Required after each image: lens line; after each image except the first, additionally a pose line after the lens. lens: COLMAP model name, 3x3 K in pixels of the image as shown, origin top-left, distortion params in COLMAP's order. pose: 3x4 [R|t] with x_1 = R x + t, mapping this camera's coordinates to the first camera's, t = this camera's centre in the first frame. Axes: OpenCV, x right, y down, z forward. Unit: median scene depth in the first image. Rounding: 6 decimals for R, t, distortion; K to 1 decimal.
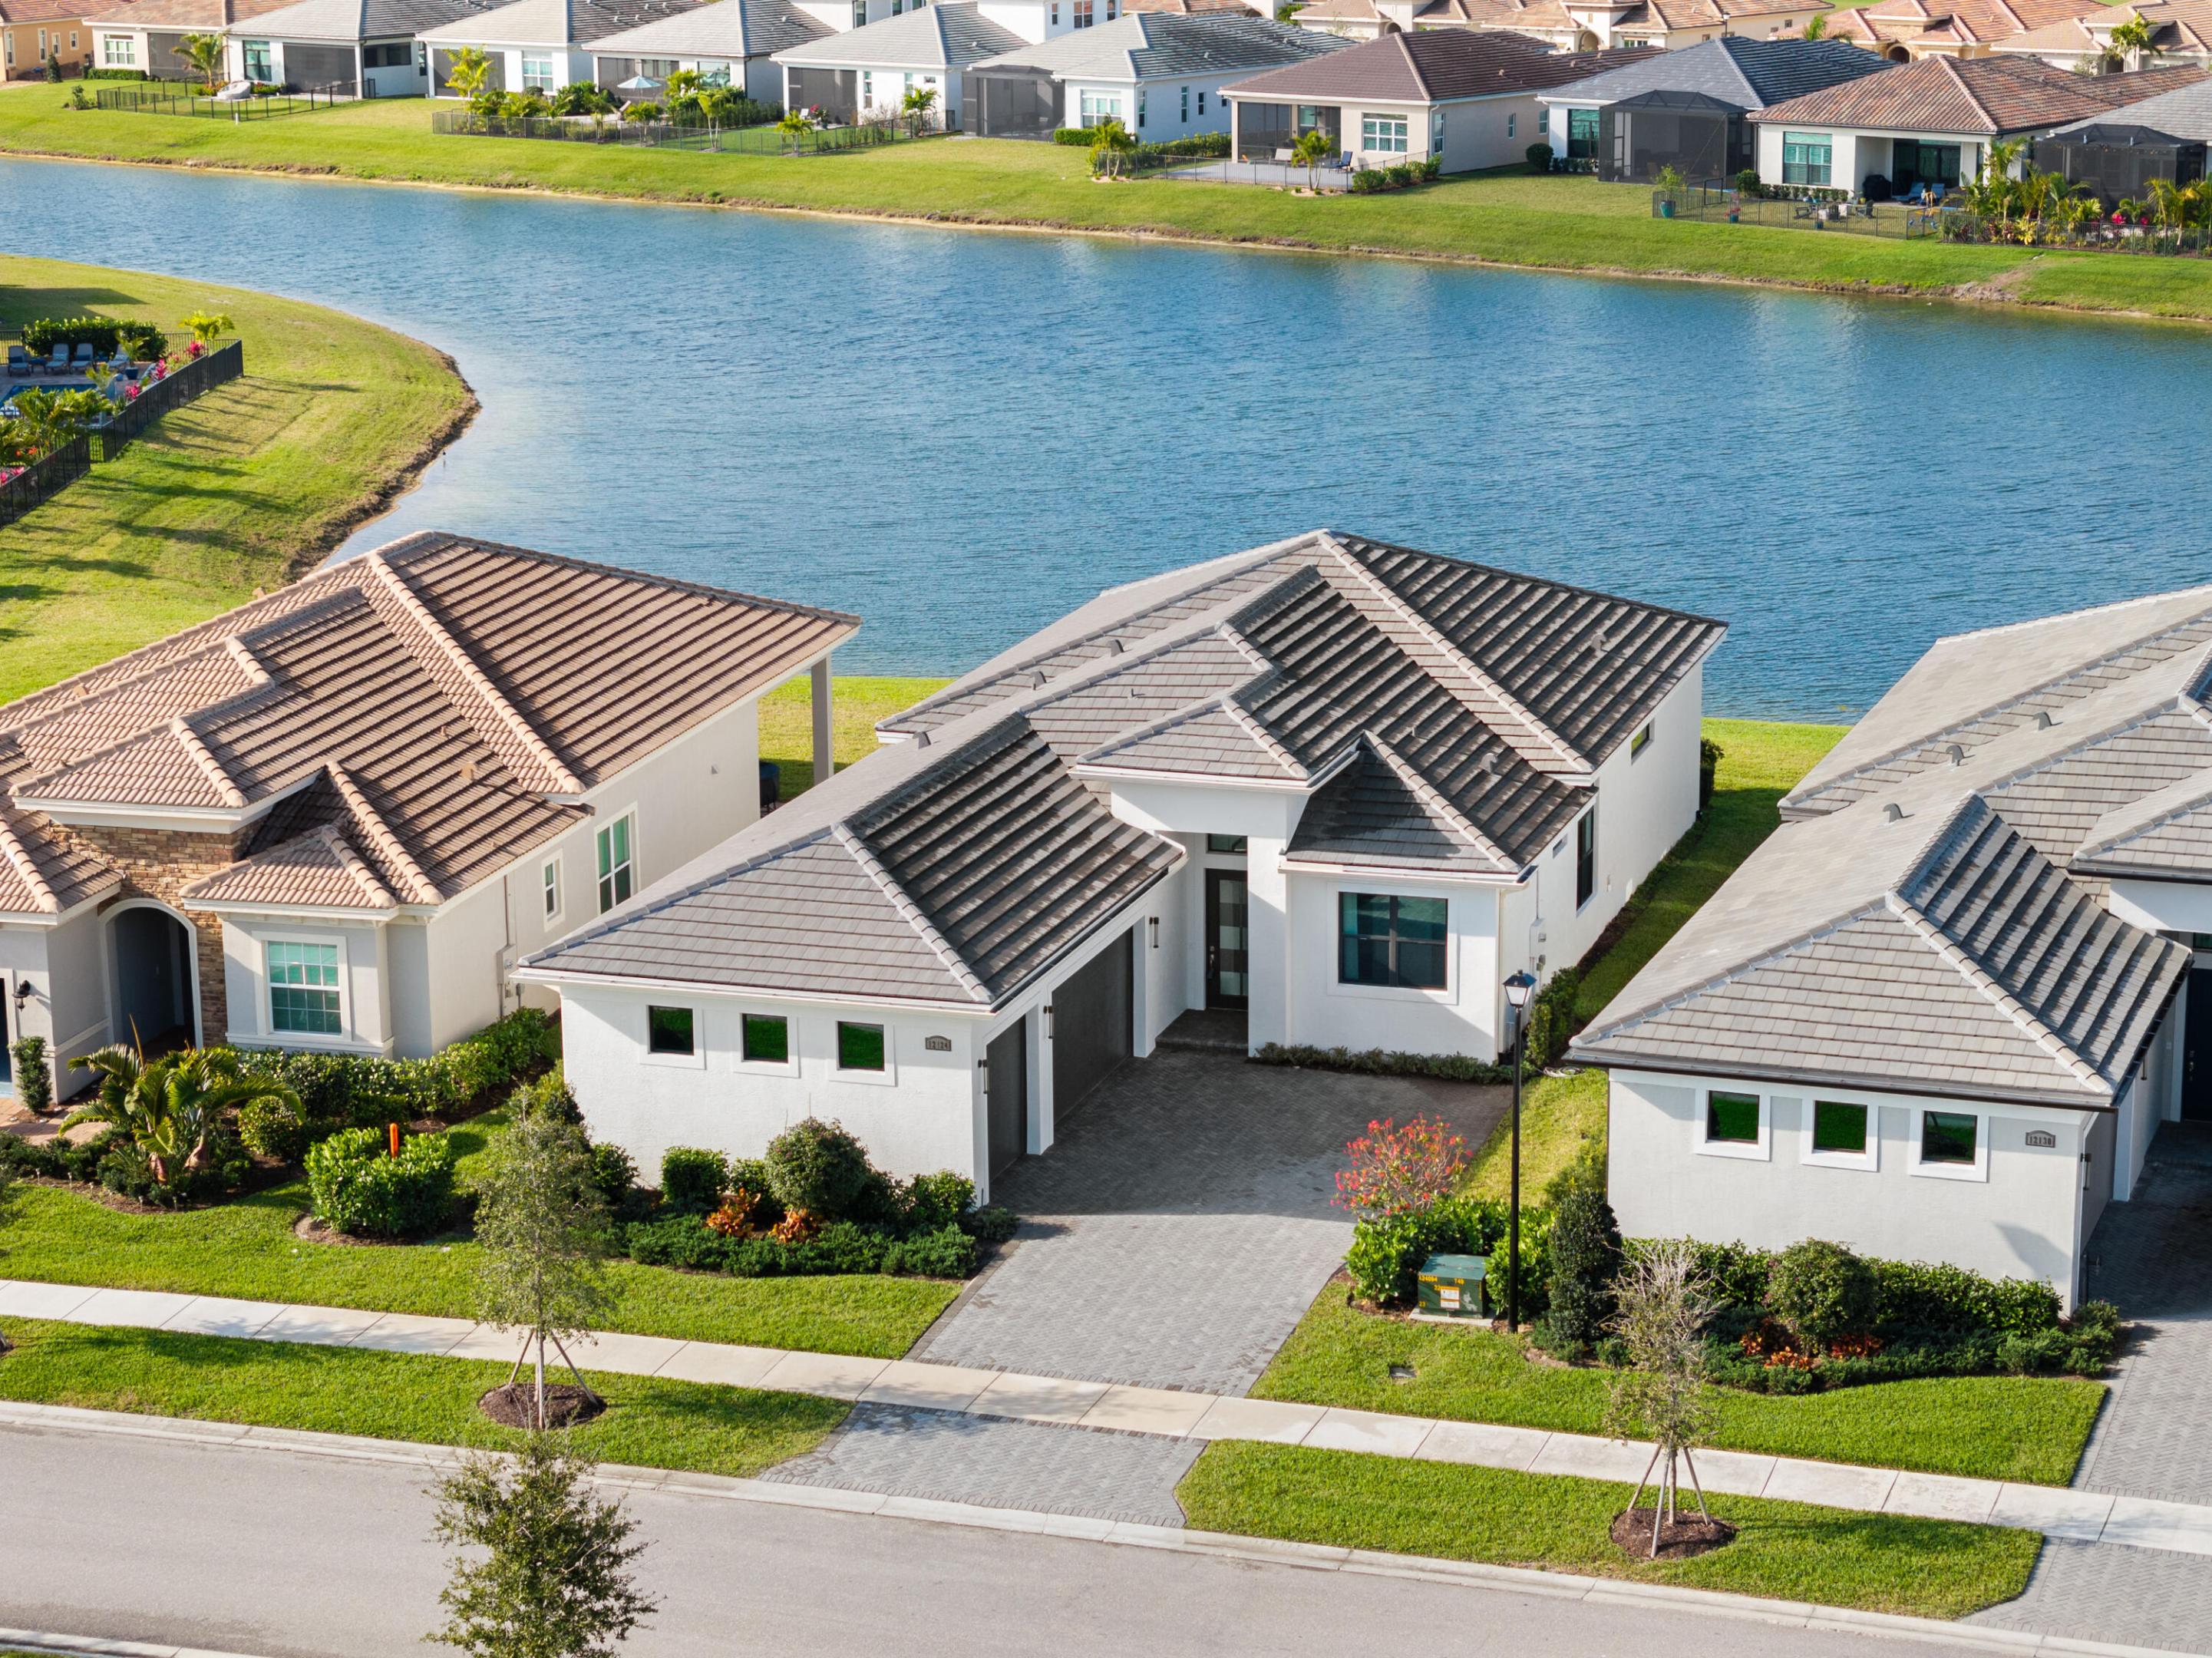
lens RADIAL K [[4584.5, 0, 1106.0], [0, 4584.5, 829.0], [0, 0, 1]] dist [-0.078849, 0.247299]
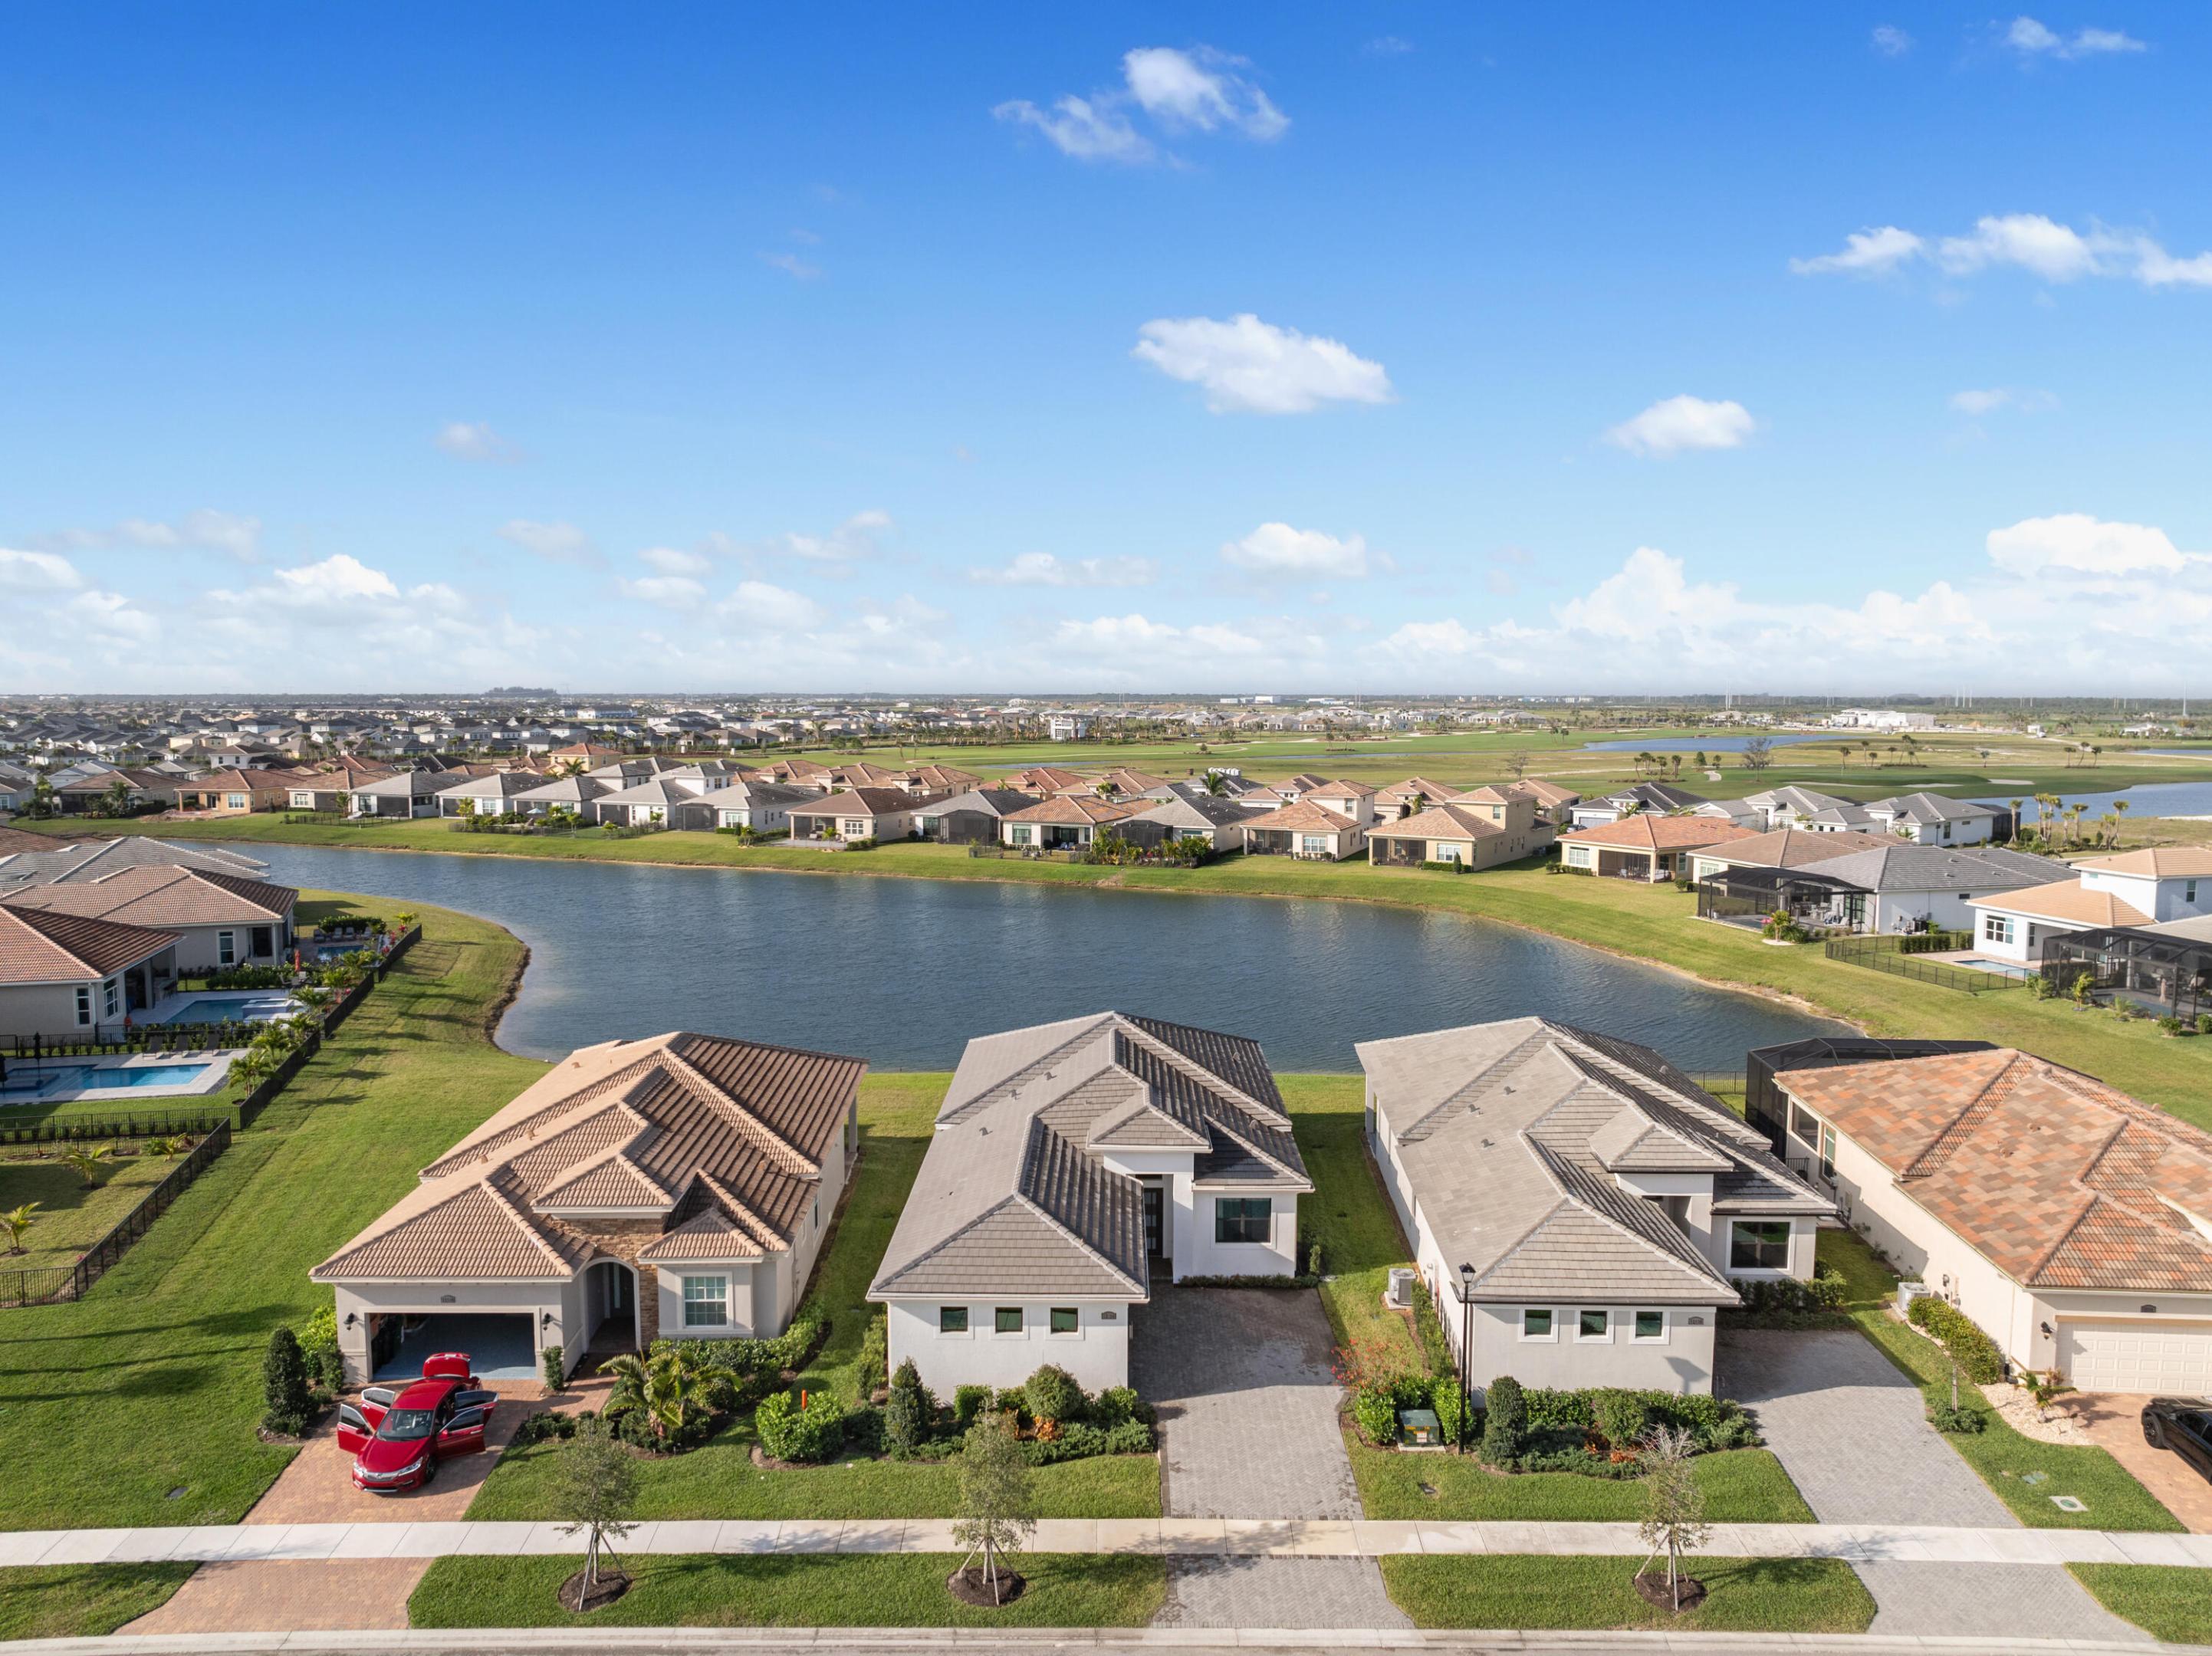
lens RADIAL K [[1572.8, 0, 1103.6], [0, 1572.8, 800.0], [0, 0, 1]] dist [-0.043076, 0.004143]
pose [[0.954060, -0.009126, 0.299476, -0.202912], [0.058444, 0.986004, -0.156142, -0.054545], [-0.293860, 0.166471, 0.941241, 0.321197]]
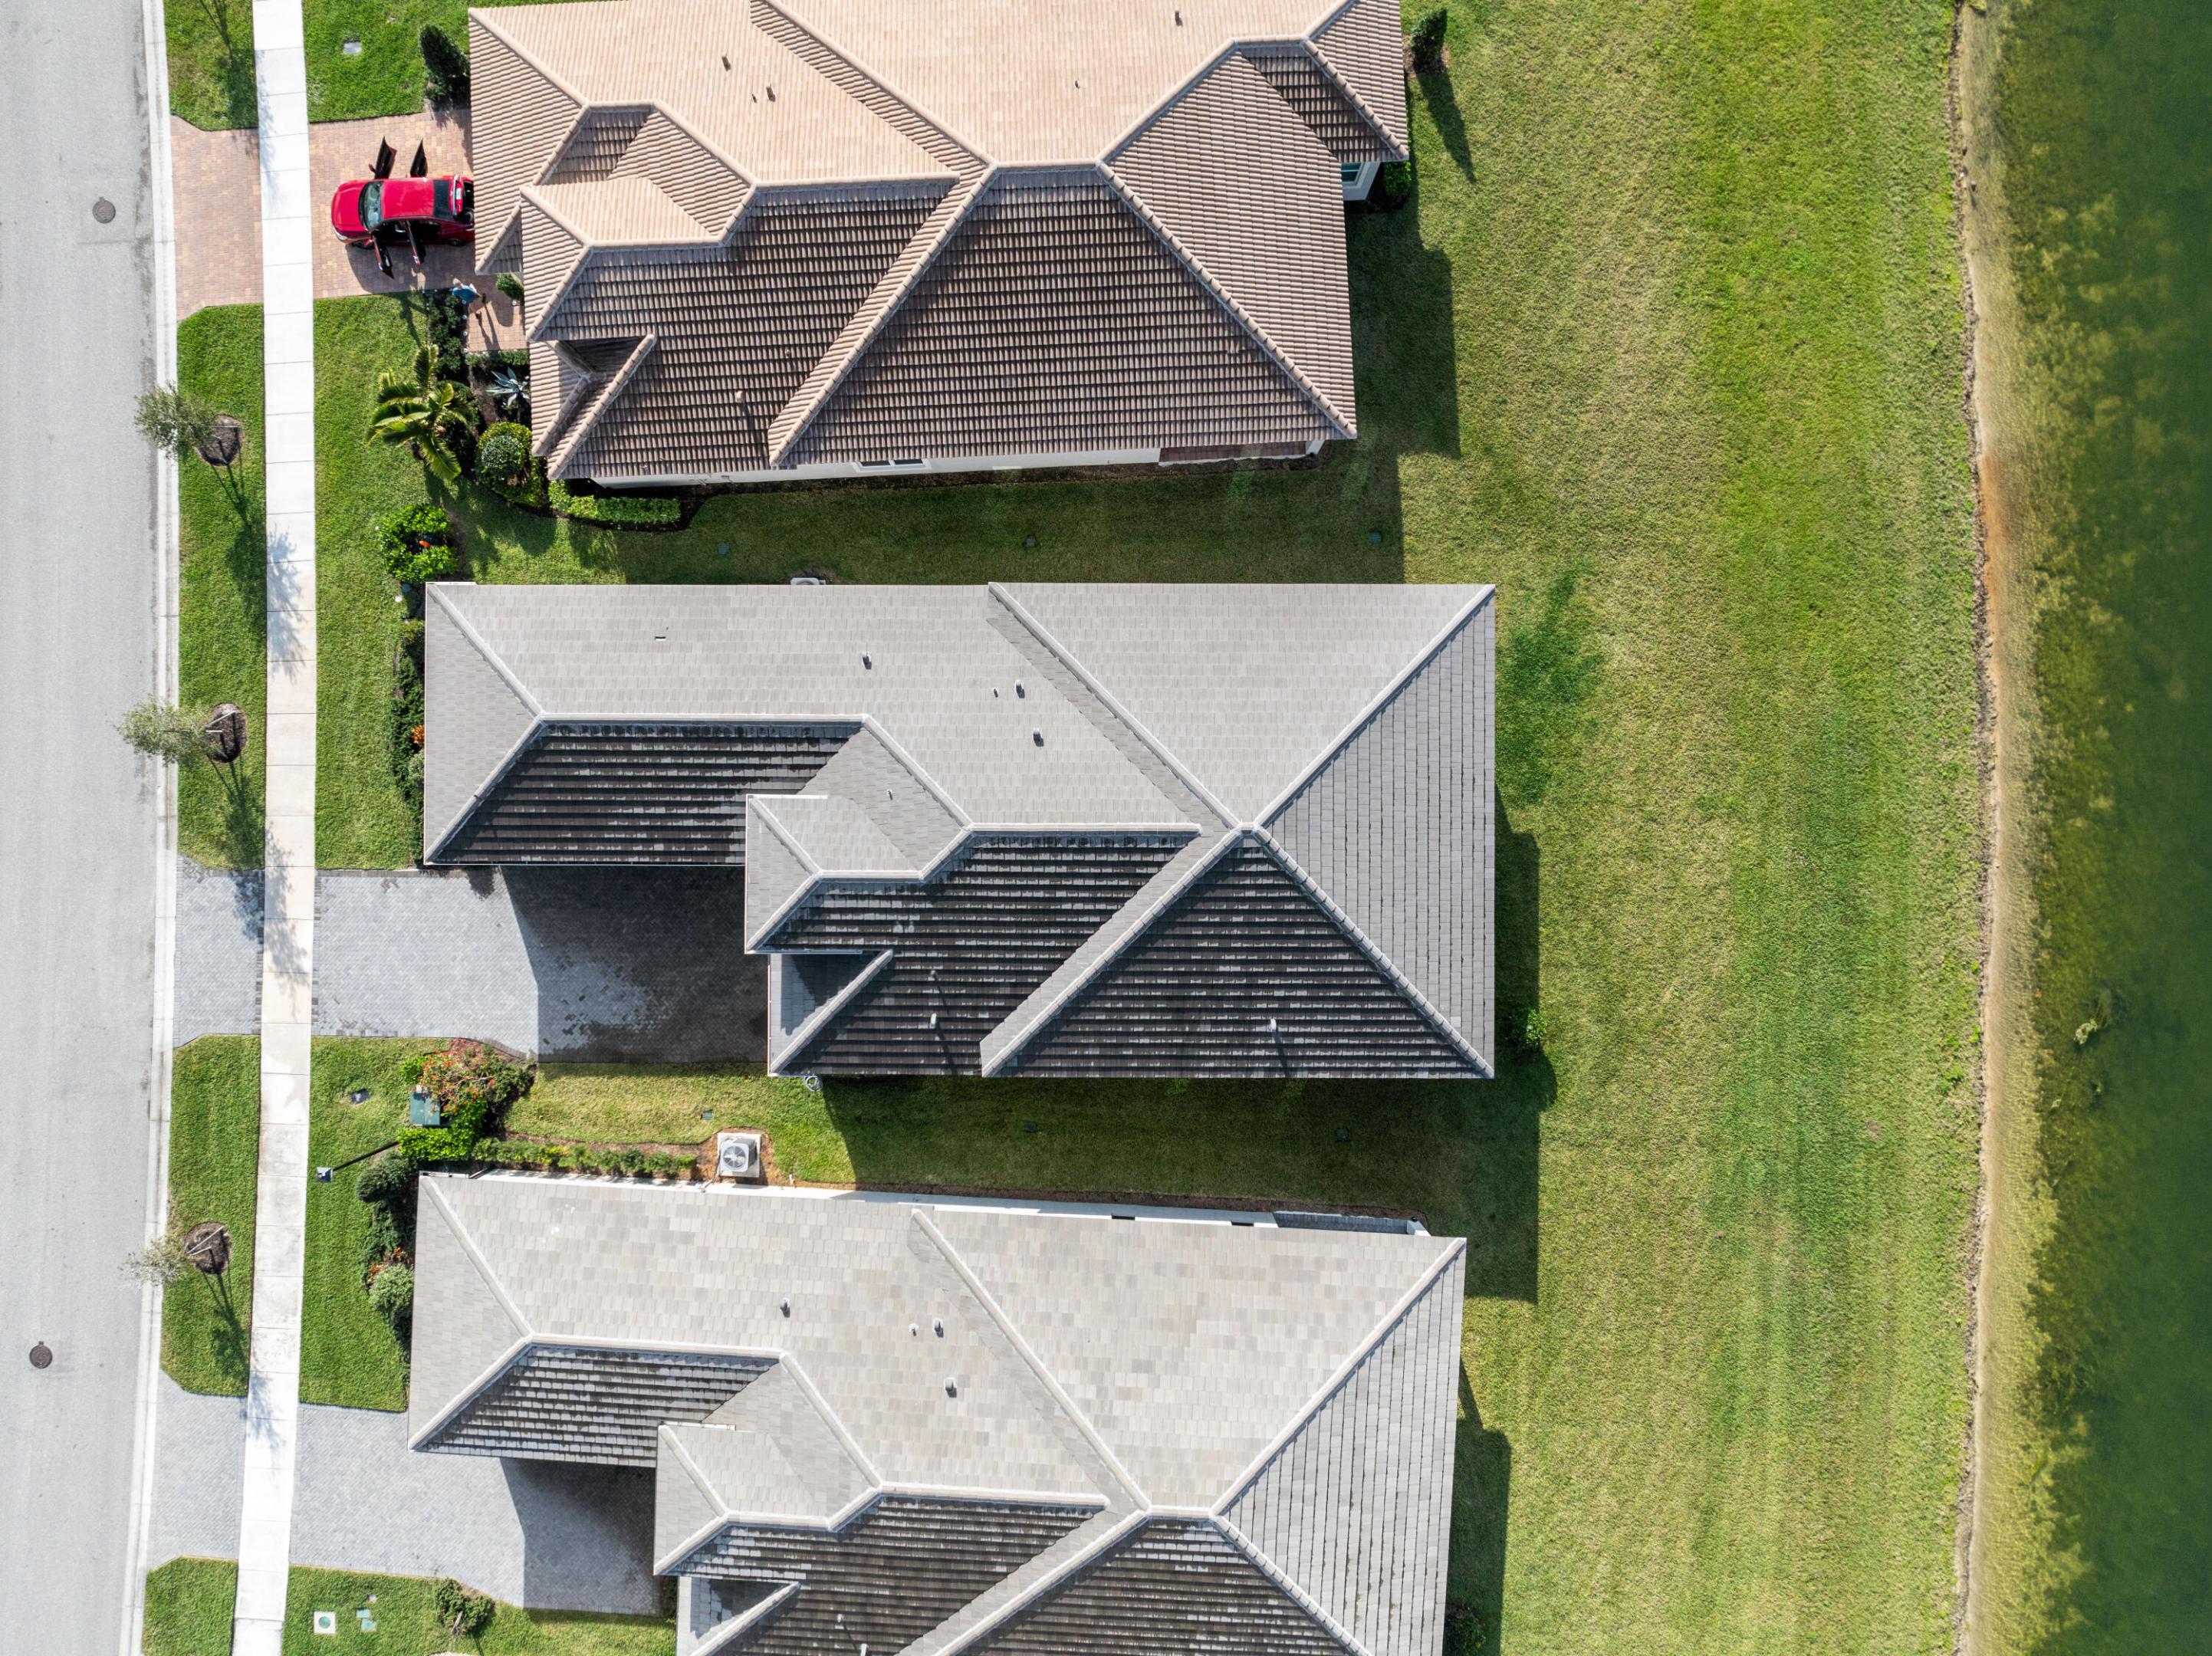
lens RADIAL K [[1572.8, 0, 1103.6], [0, 1572.8, 800.0], [0, 0, 1]] dist [-0.043076, 0.004143]
pose [[0.303074, 0.952816, -0.016964, 0.040565], [-0.210197, 0.084202, 0.974026, -0.563714], [0.929496, -0.291636, 0.225799, 0.981107]]
